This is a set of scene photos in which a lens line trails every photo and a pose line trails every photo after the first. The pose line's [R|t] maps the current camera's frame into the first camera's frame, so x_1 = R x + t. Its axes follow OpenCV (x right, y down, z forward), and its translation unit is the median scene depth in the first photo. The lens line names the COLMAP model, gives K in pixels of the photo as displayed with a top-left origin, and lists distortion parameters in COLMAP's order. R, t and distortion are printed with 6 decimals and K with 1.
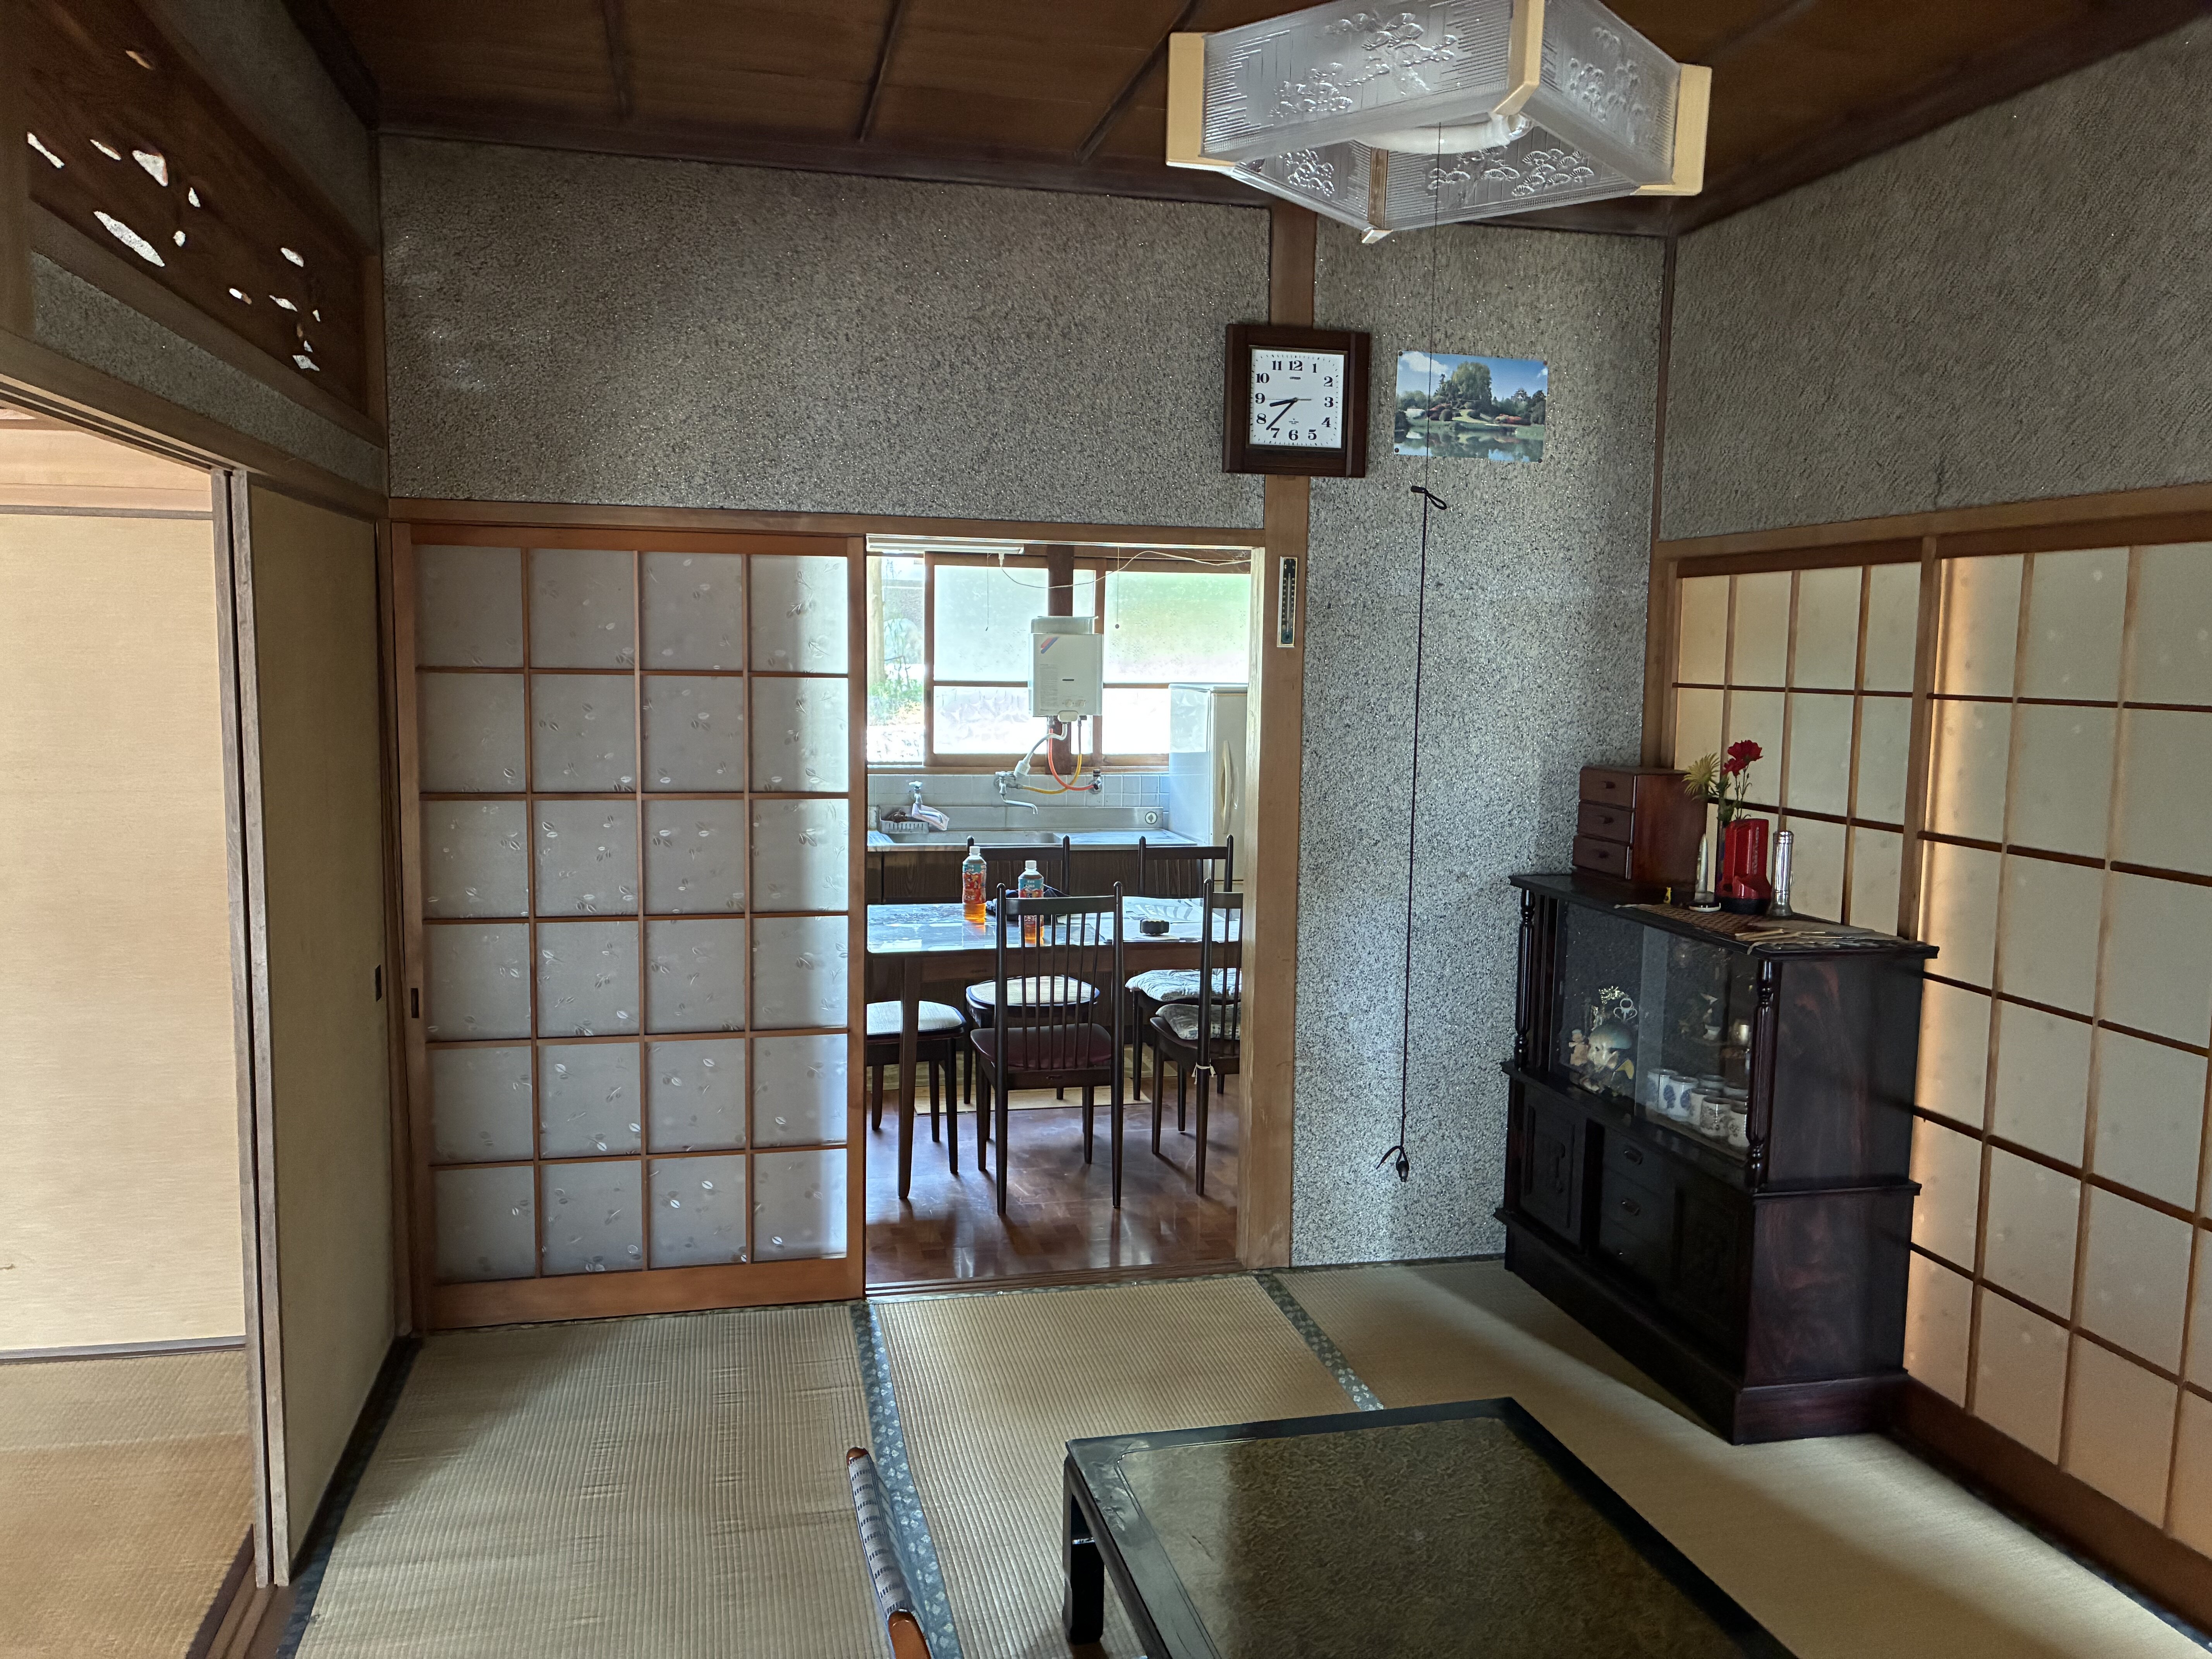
lens RADIAL K [[1692.6, 0, 1107.5], [0, 1692.6, 828.5], [0, 0, 1]] dist [0.048148, -0.052550]
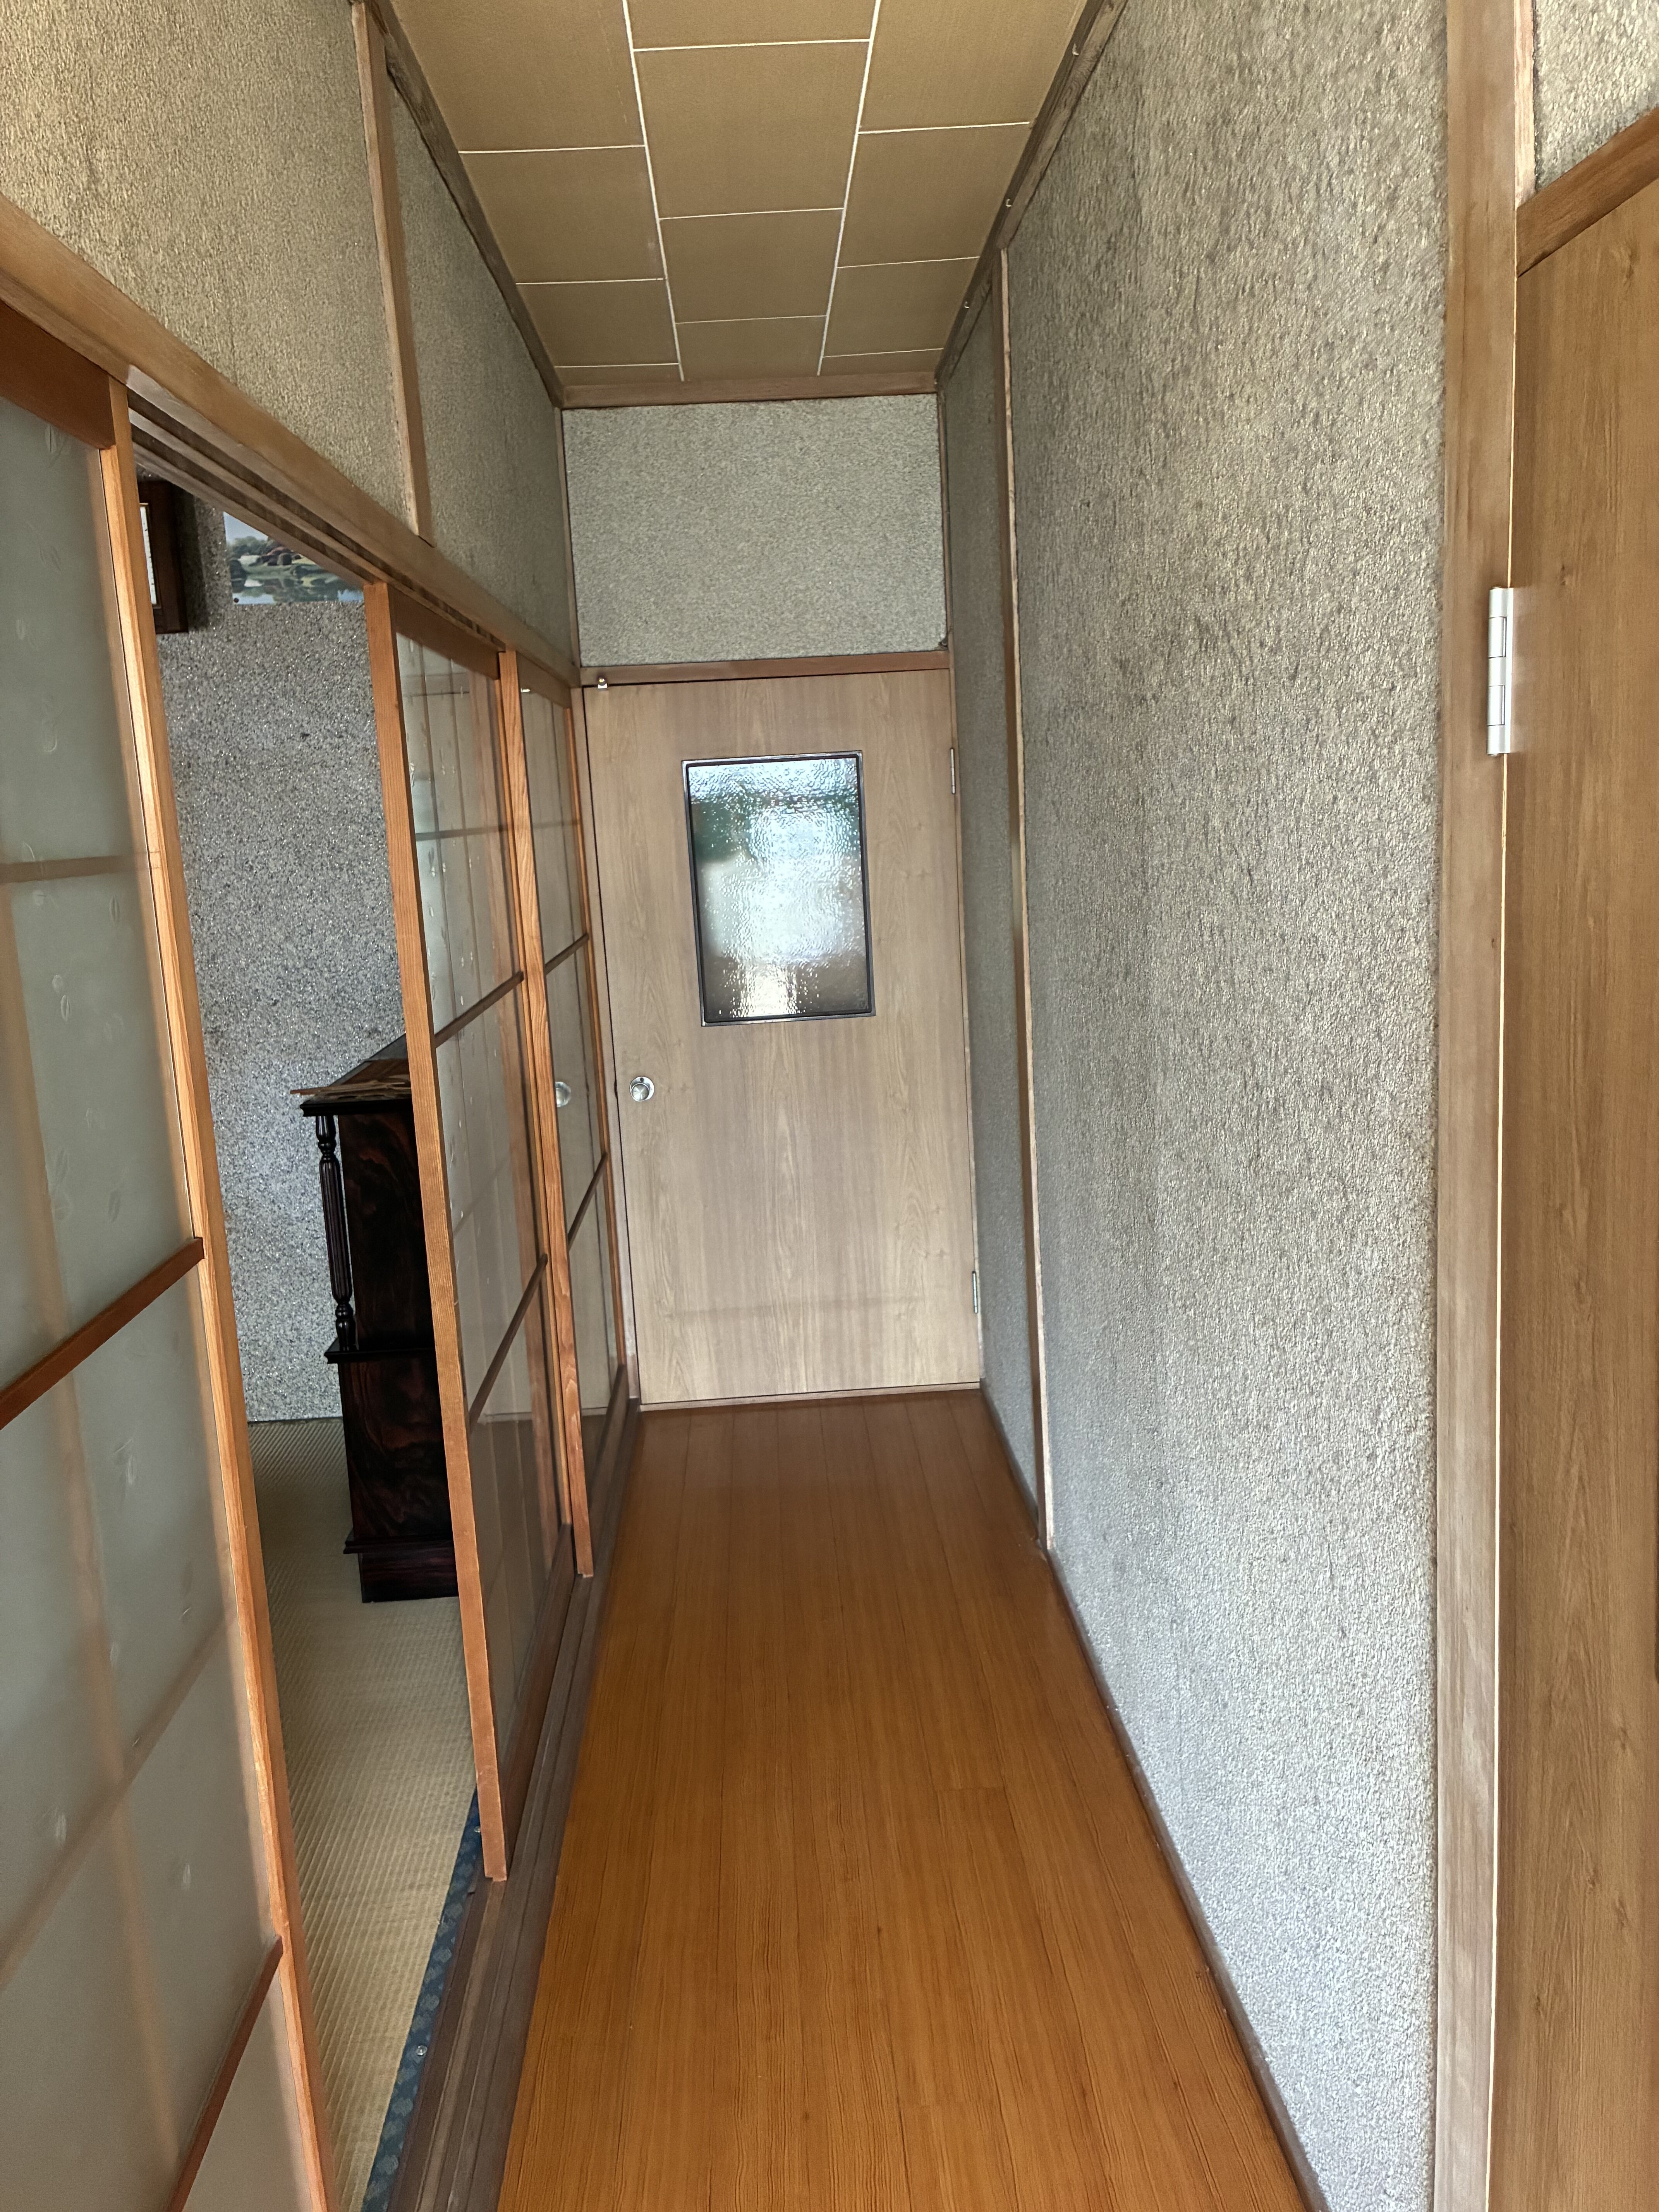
lens RADIAL K [[1692.6, 0, 823.2], [0, 1692.6, 1081.7], [0, 0, 1]] dist [0.048148, -0.052550]
pose [[0.979619, -0.039211, -0.197001, 0.703960], [0.051753, 0.996920, 0.058920, 0.013267], [0.194084, -0.067914, 0.978631, 0.090304]]
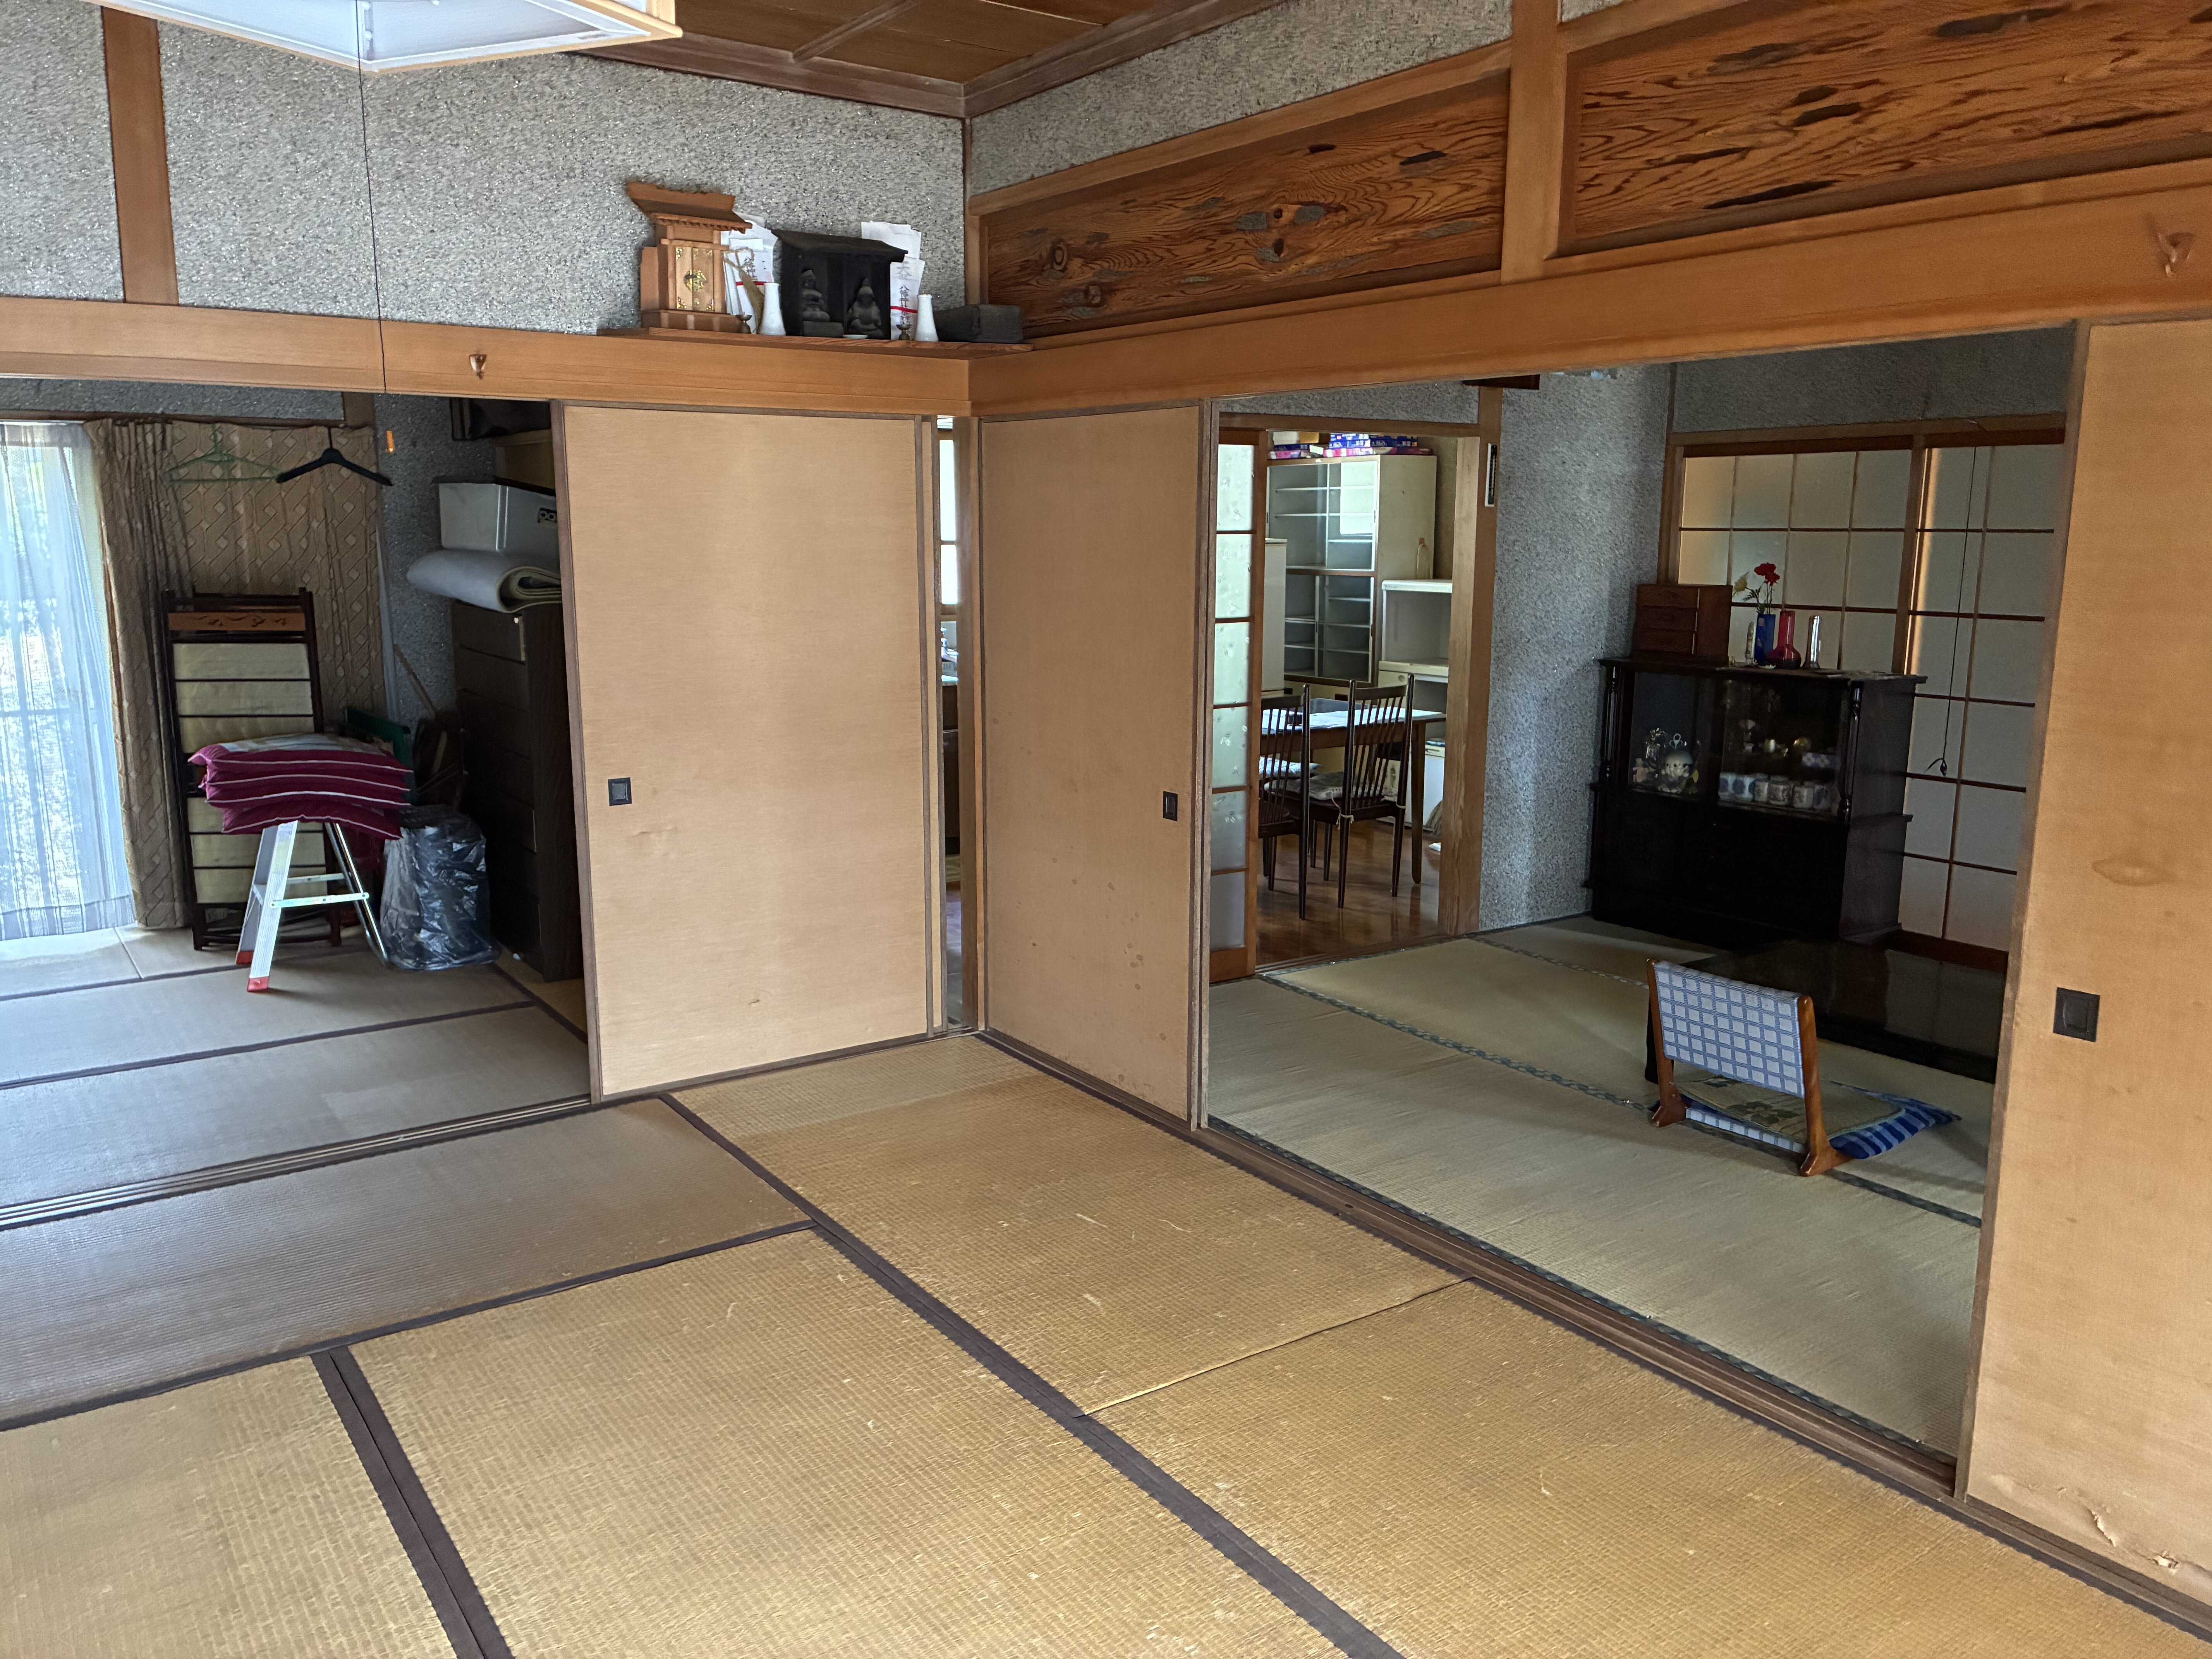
lens RADIAL K [[1692.6, 0, 1095.7], [0, 1692.6, 836.6], [0, 0, 1]] dist [0.048148, -0.052550]
pose [[0.931252, -0.080768, 0.355312, -0.770789], [0.050251, 0.994274, 0.094308, 0.020812], [-0.360894, -0.069970, 0.929978, -0.264598]]
